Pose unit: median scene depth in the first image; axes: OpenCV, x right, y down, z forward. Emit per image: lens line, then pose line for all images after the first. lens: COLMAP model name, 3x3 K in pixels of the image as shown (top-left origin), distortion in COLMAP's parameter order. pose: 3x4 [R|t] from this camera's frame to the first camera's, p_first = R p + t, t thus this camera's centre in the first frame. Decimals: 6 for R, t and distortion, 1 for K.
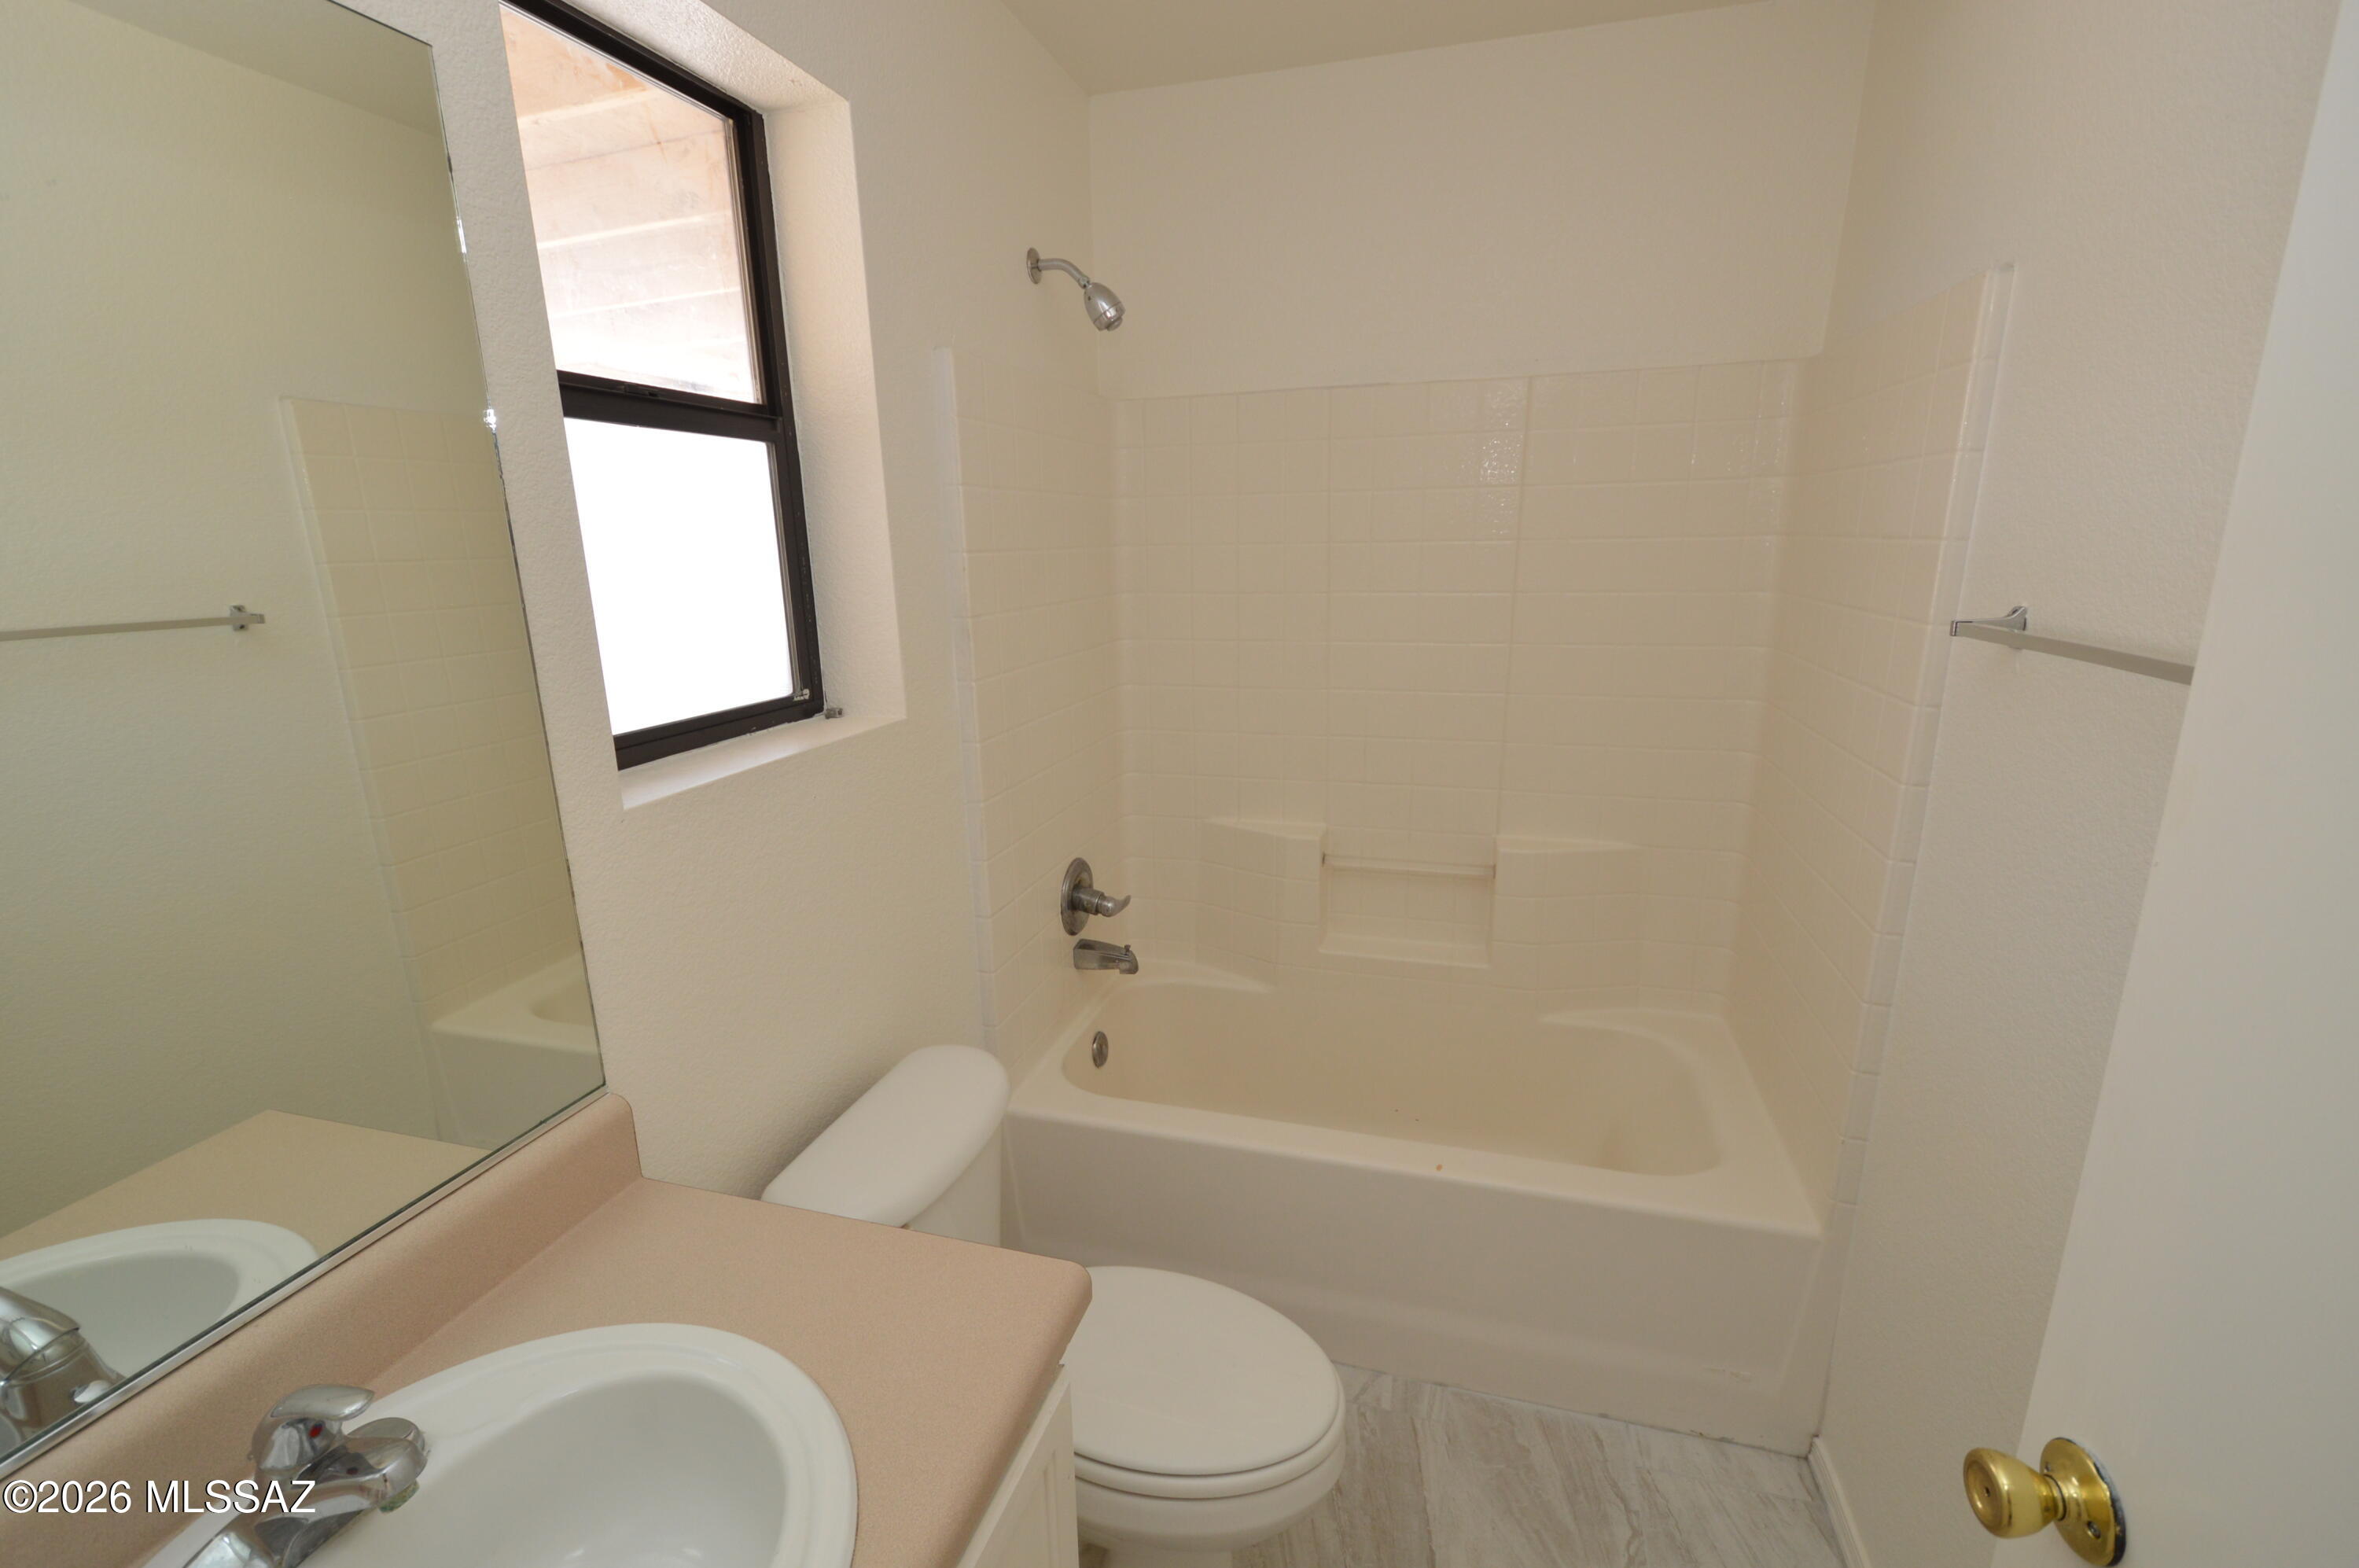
lens RADIAL K [[1033.9, 0, 1179.5], [0, 1033.9, 784.0], [0, 0, 1]] dist [-0.004037, -0.000316]
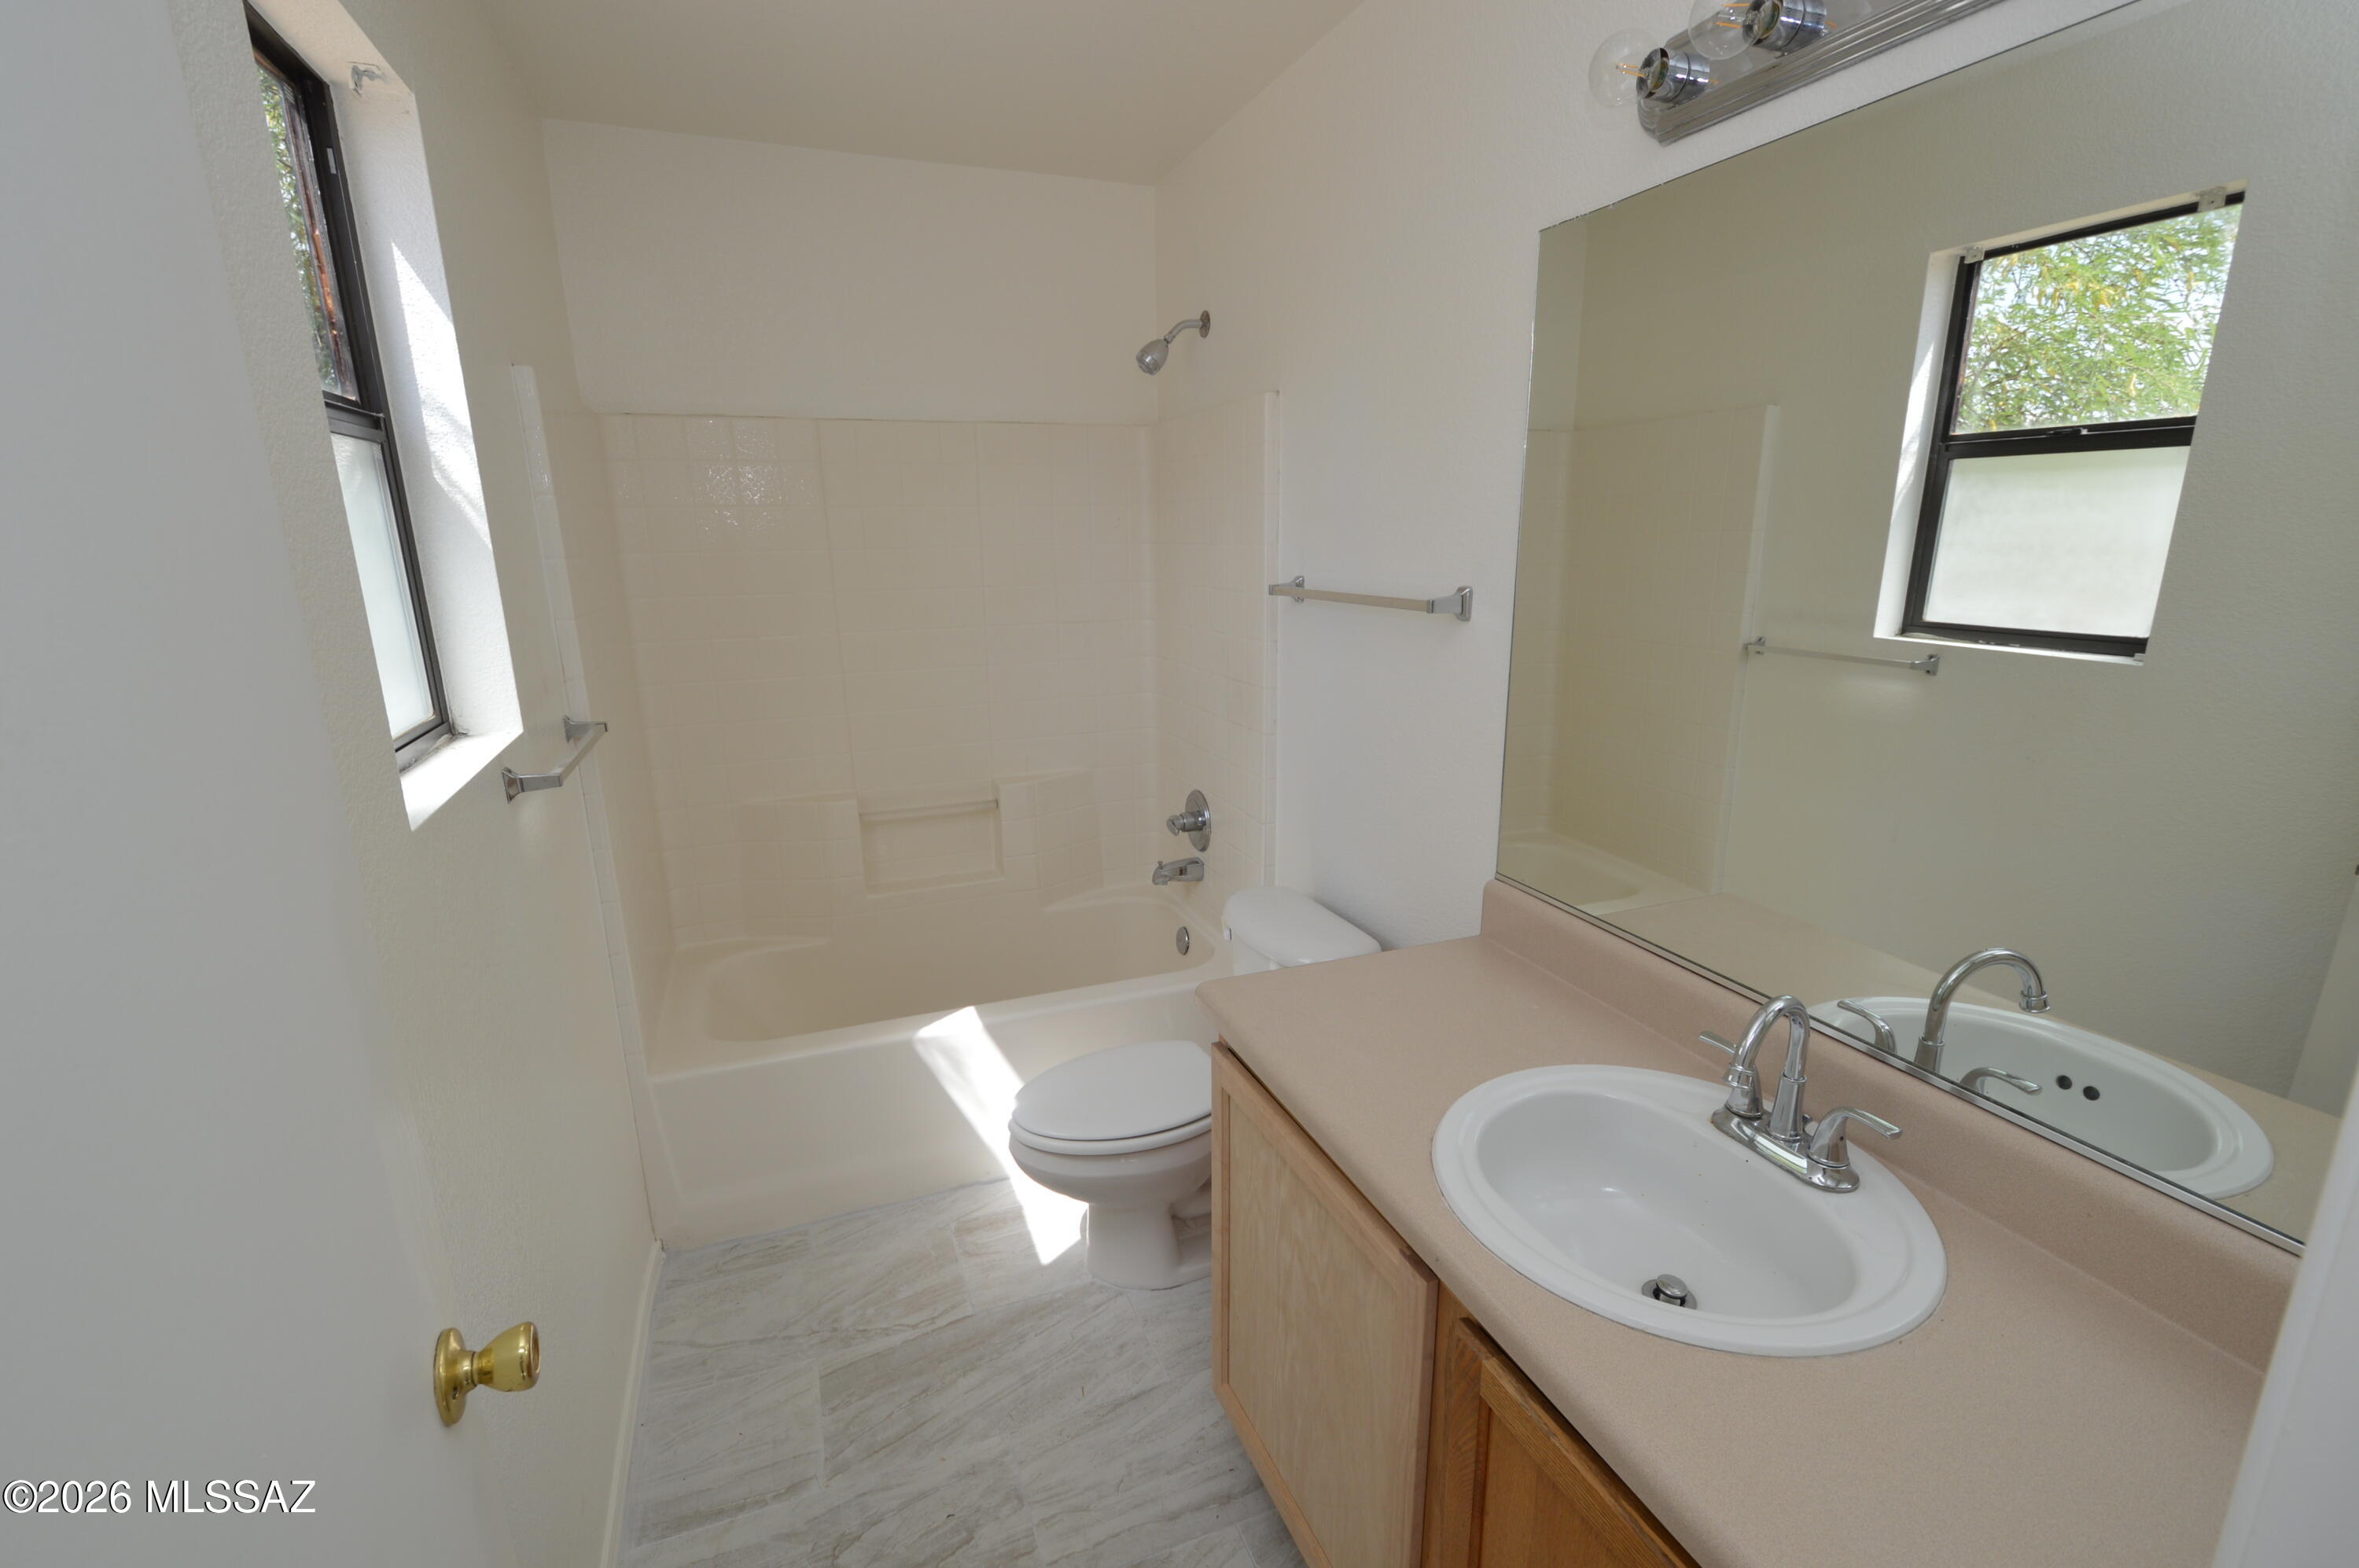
lens RADIAL K [[1033.9, 0, 1179.5], [0, 1033.9, 784.0], [0, 0, 1]] dist [-0.004037, -0.000316]
pose [[0.701132, -0.170145, 0.692434, -0.631963], [0.173833, 0.982599, 0.065428, 0.031902], [-0.691517, 0.074494, 0.718509, -0.137396]]
